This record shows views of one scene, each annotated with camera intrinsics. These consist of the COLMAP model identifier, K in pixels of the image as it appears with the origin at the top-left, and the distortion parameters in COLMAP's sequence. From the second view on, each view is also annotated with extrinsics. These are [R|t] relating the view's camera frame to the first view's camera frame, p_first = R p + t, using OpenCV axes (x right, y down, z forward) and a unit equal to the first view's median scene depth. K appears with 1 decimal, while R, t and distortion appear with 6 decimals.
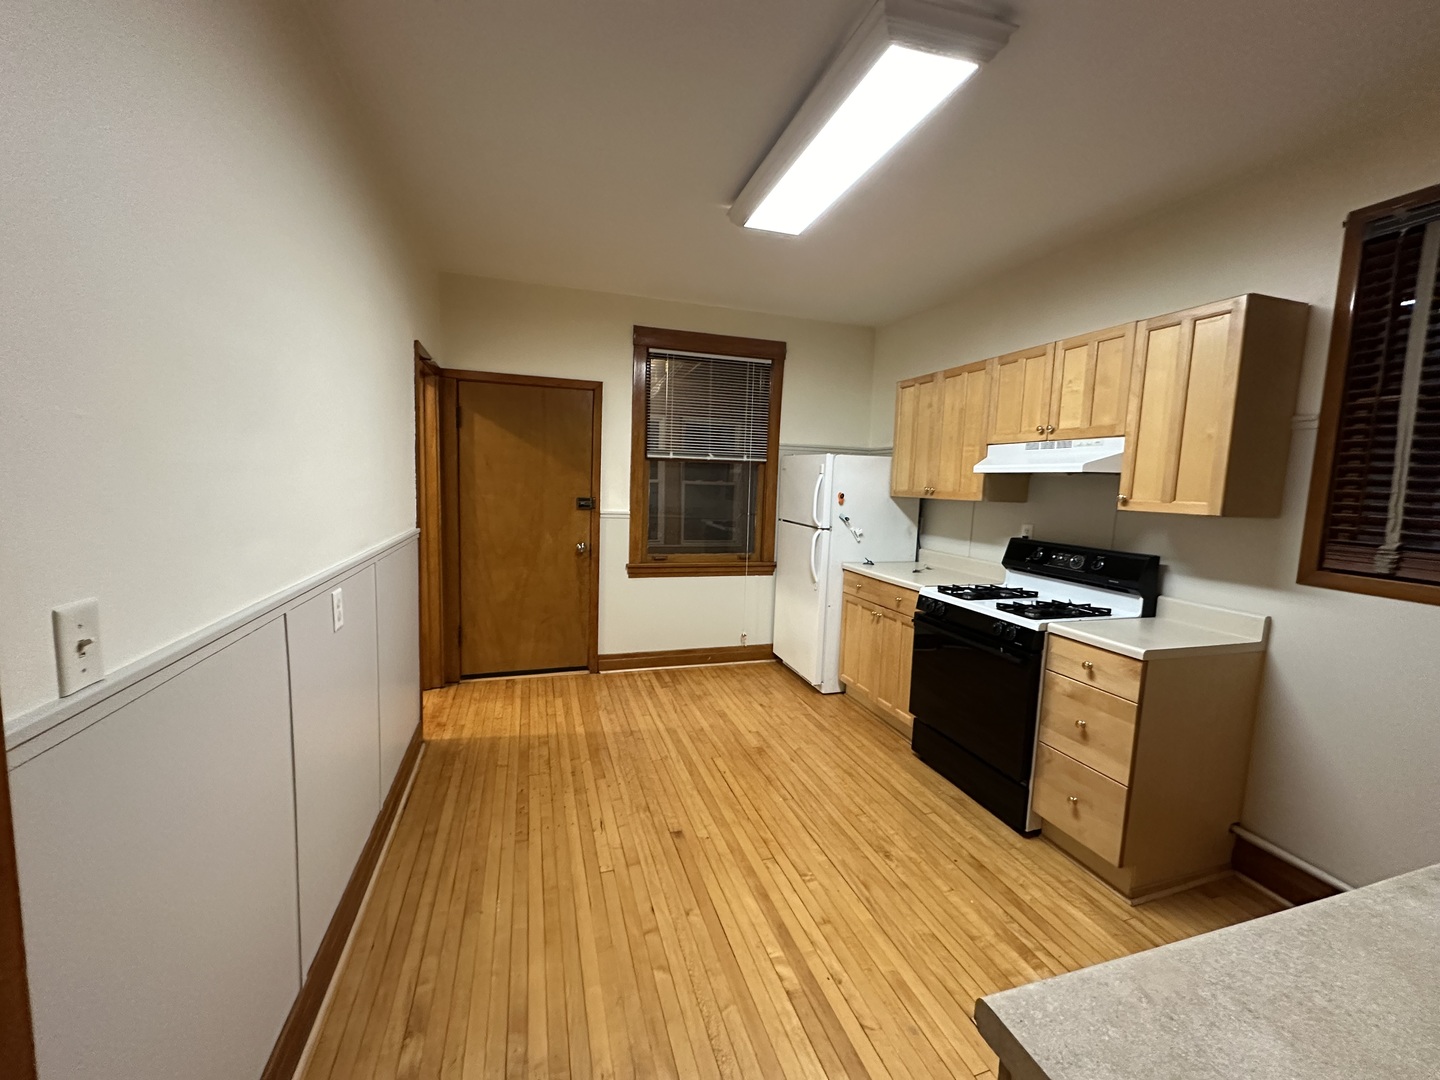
lens RADIAL K [[575.2, 0, 724.5], [0, 575.2, 539.2], [0, 0, 1]] dist [-0.000608, -0.000190]
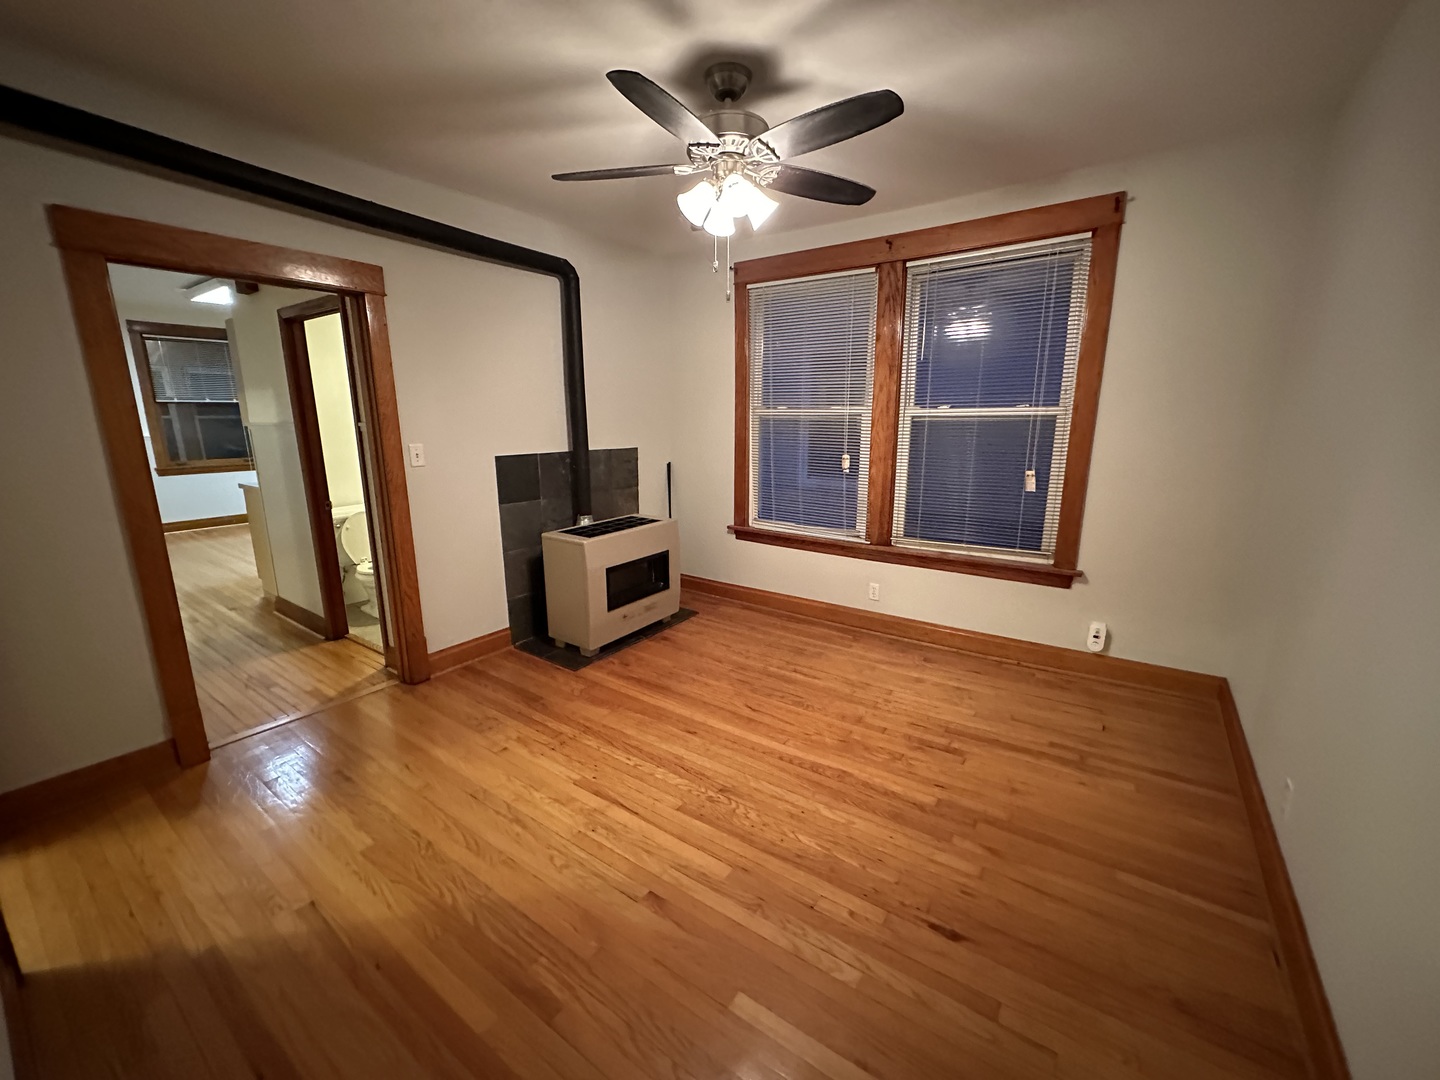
lens RADIAL K [[575.2, 0, 724.5], [0, 575.2, 539.2], [0, 0, 1]] dist [-0.000608, -0.000190]
pose [[0.801853, -0.170303, 0.572739, 0.152171], [0.099425, 0.983188, 0.153151, 0.147664], [-0.589192, -0.065861, 0.805304, -1.256054]]
